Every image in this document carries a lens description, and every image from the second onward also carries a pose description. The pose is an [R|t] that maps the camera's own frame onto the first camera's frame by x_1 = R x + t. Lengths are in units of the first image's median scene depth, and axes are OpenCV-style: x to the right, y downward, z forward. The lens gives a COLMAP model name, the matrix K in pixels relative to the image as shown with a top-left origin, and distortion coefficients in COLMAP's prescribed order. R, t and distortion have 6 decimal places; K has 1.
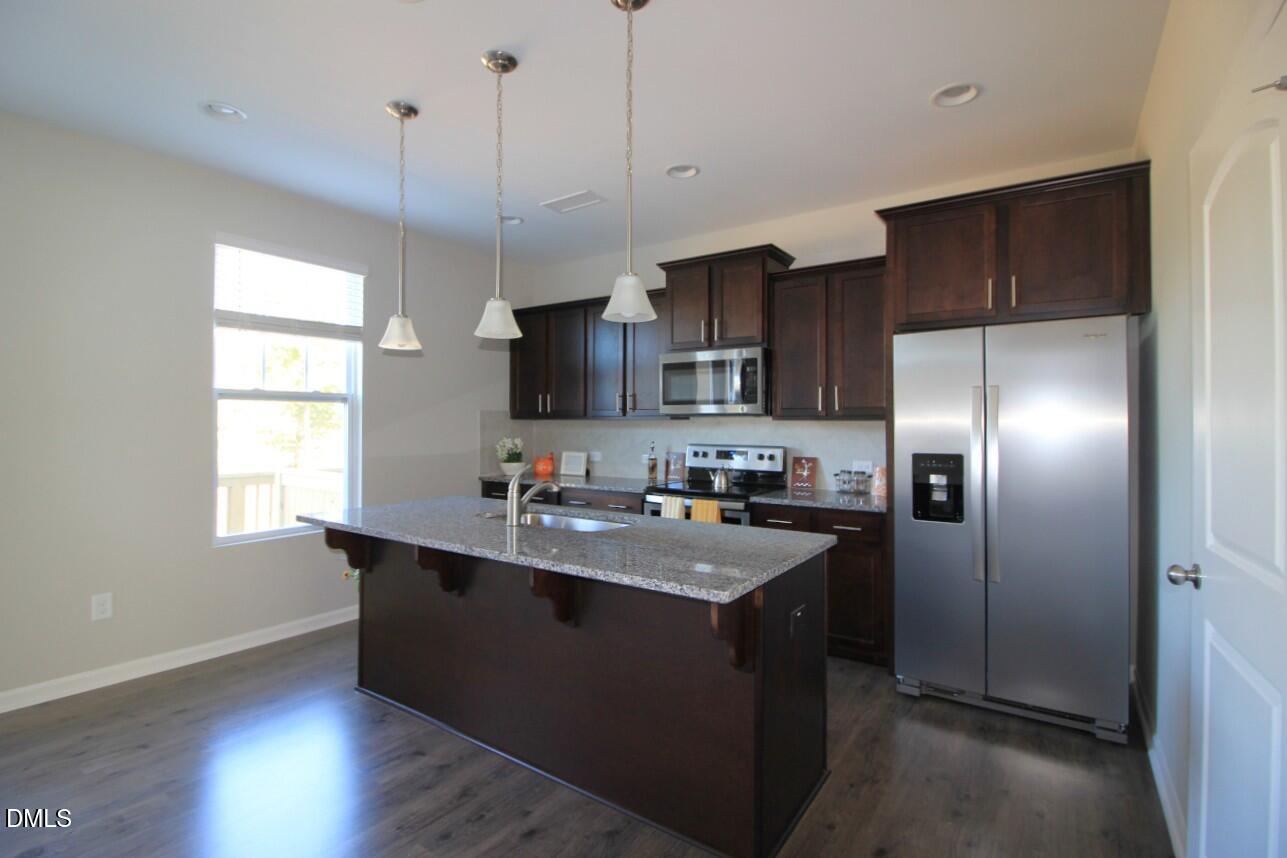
lens RADIAL K [[601.1, 0, 634.9], [0, 601.1, 424.5], [0, 0, 1]] dist [0.002719, -0.012474]
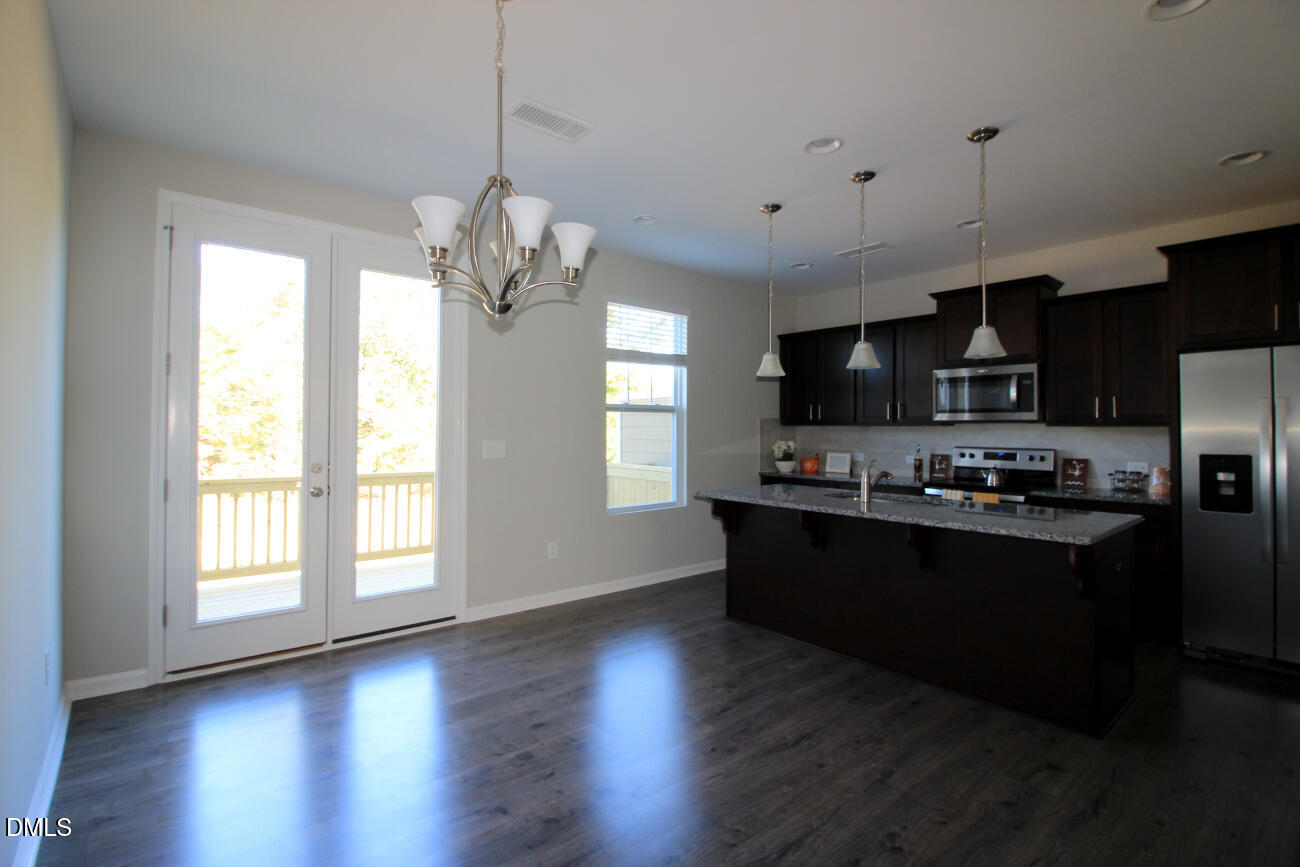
lens RADIAL K [[595.2, 0, 647.7], [0, 595.2, 425.9], [0, 0, 1]] dist [-0.002150, -0.010683]
pose [[0.965904, -0.000367, -0.258899, -0.221943], [-0.001352, 0.999978, -0.006460, 0.000689], [0.258895, 0.006589, 0.965883, -0.309406]]
